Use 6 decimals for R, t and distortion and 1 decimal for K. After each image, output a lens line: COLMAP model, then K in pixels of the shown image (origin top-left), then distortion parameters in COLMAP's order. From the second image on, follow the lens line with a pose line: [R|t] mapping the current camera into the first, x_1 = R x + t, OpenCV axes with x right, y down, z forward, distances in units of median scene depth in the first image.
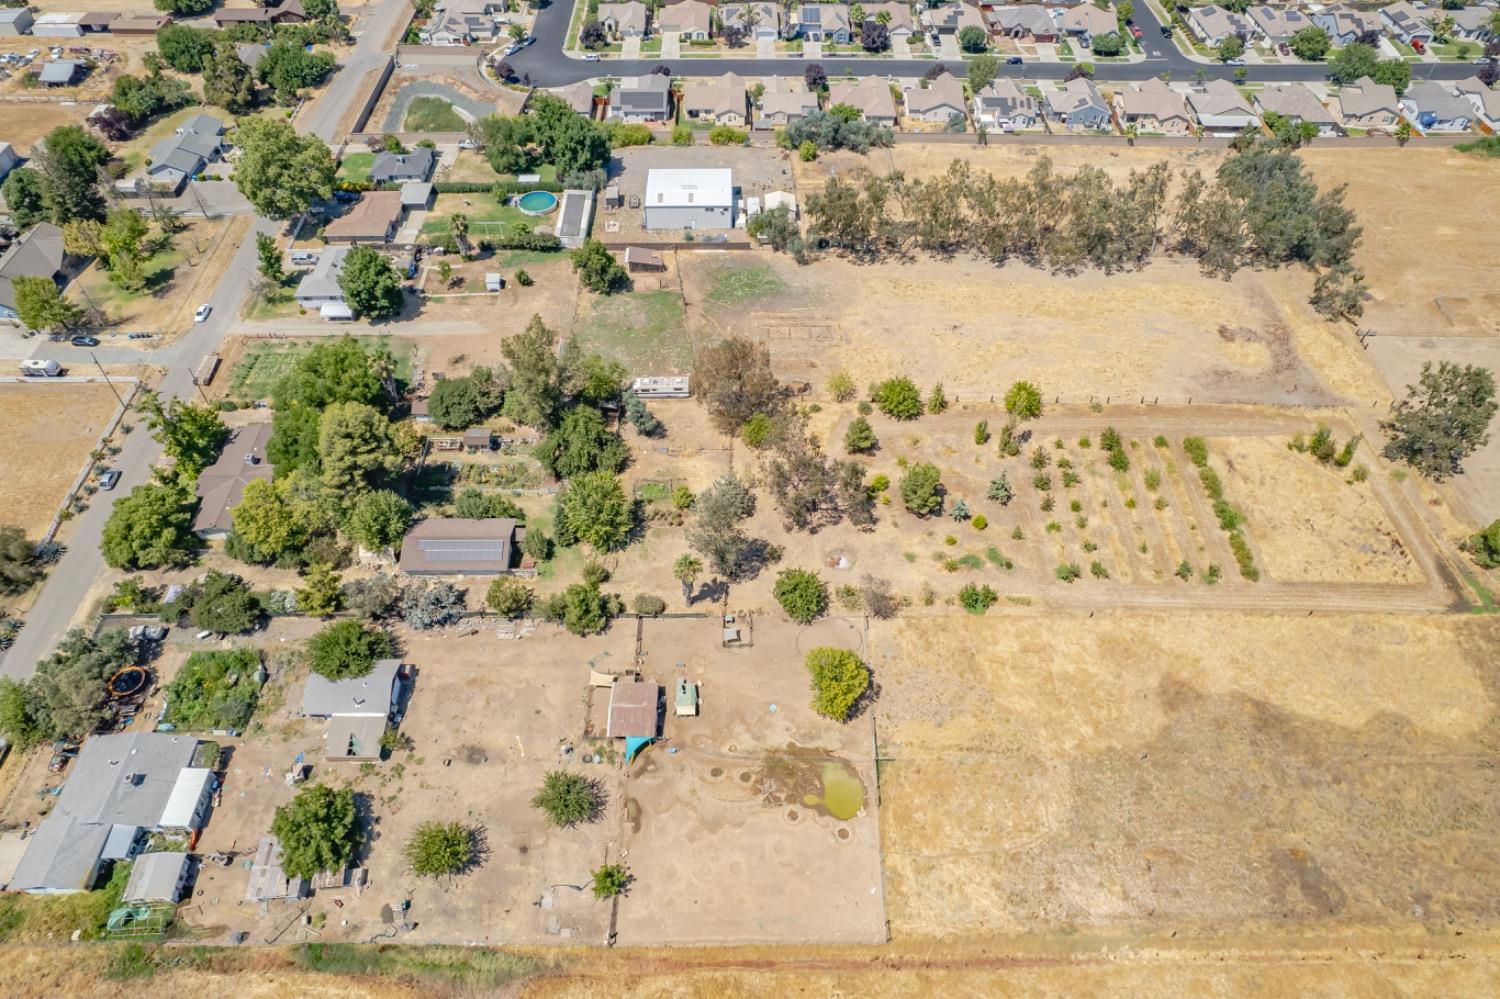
lens RADIAL K [[958.9, 0, 741.0], [0, 958.9, 502.0], [0, 0, 1]] dist [-0.082367, 0.079782]
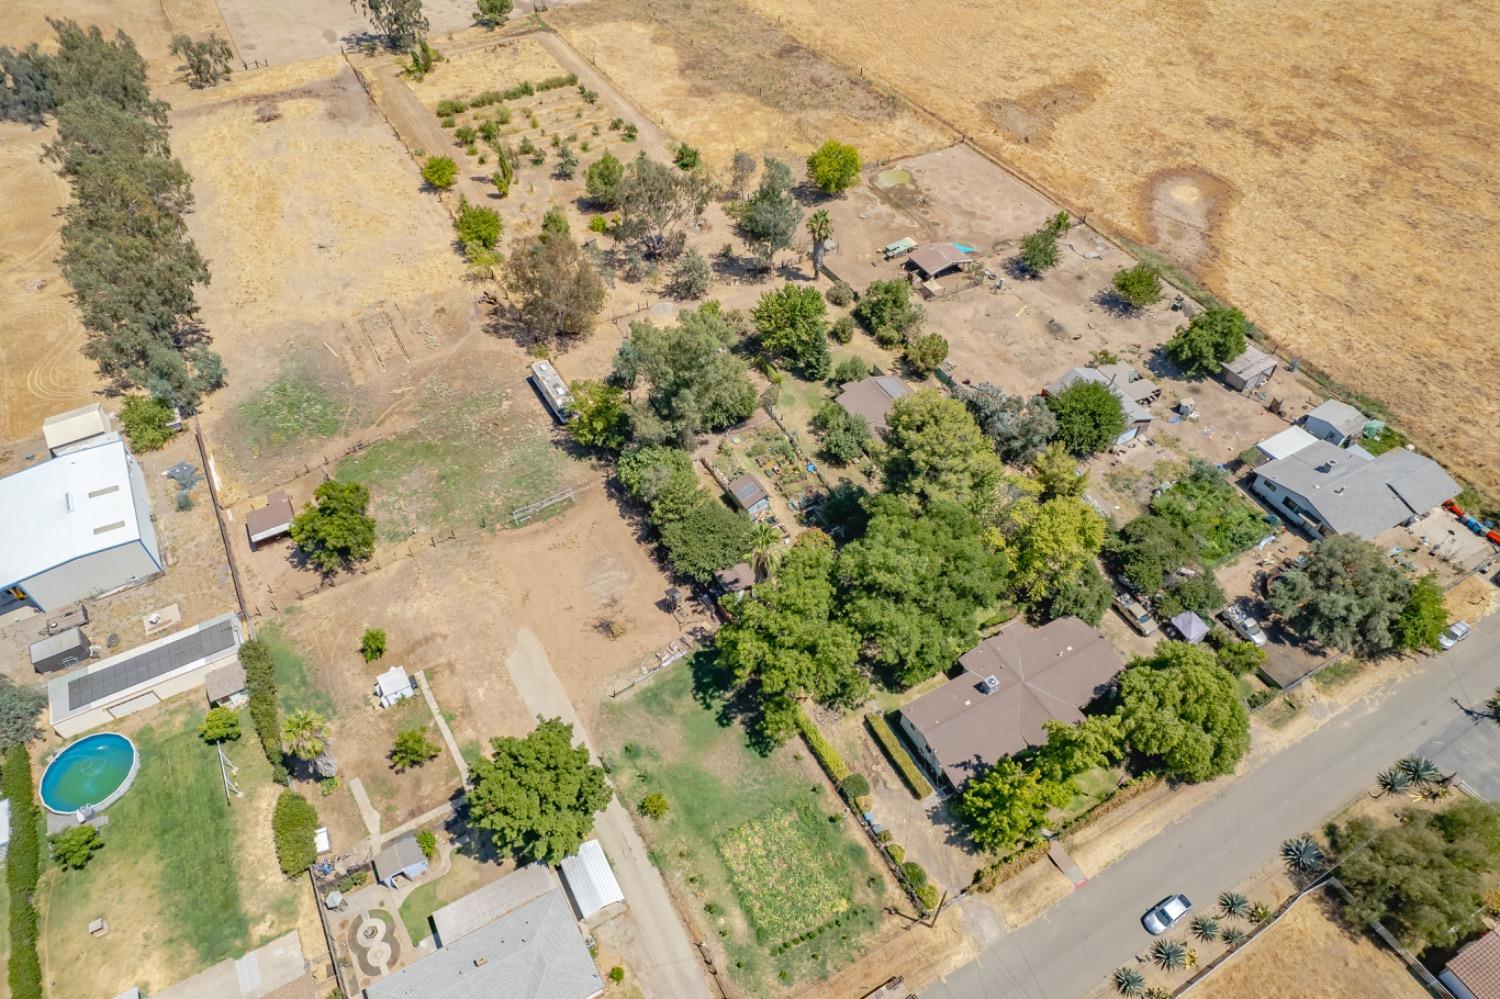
lens RADIAL K [[958.9, 0, 741.0], [0, 958.9, 502.0], [0, 0, 1]] dist [-0.082367, 0.079782]
pose [[-0.479792, -0.651443, 0.587726, -0.686624], [0.664279, 0.167896, 0.728384, -0.582188], [-0.573178, 0.739887, 0.352186, 0.746355]]
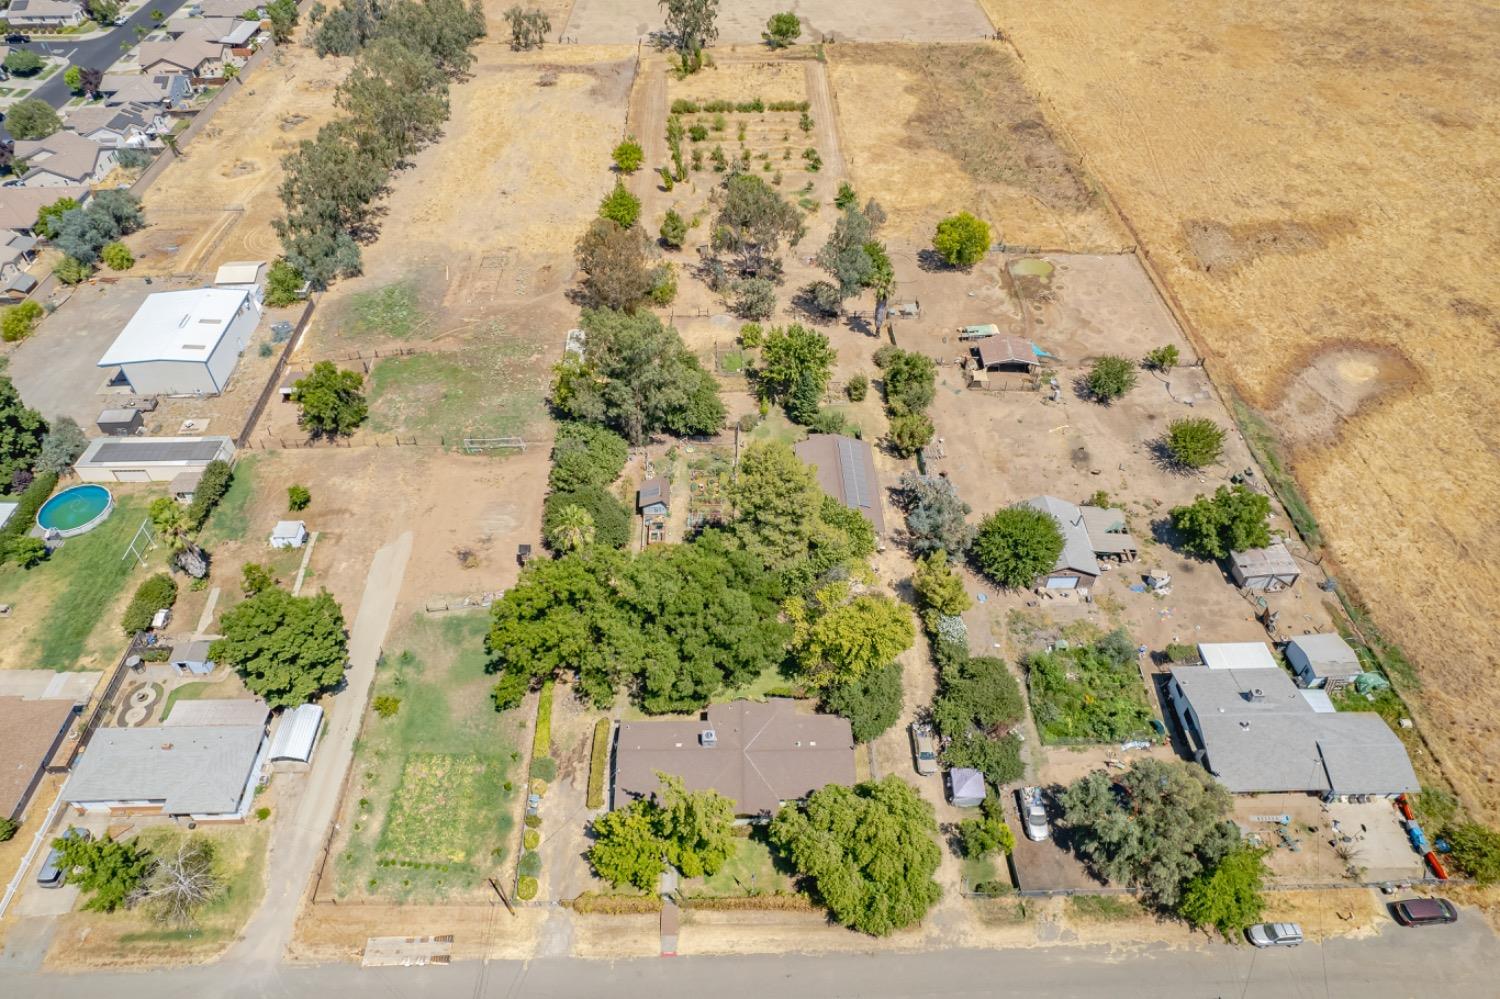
lens RADIAL K [[958.9, 0, 741.0], [0, 958.9, 502.0], [0, 0, 1]] dist [-0.082367, 0.079782]
pose [[-0.009866, -0.714656, 0.699406, -0.789462], [0.757581, 0.451182, 0.471706, -0.360290], [-0.652667, 0.534511, 0.536958, 0.551291]]
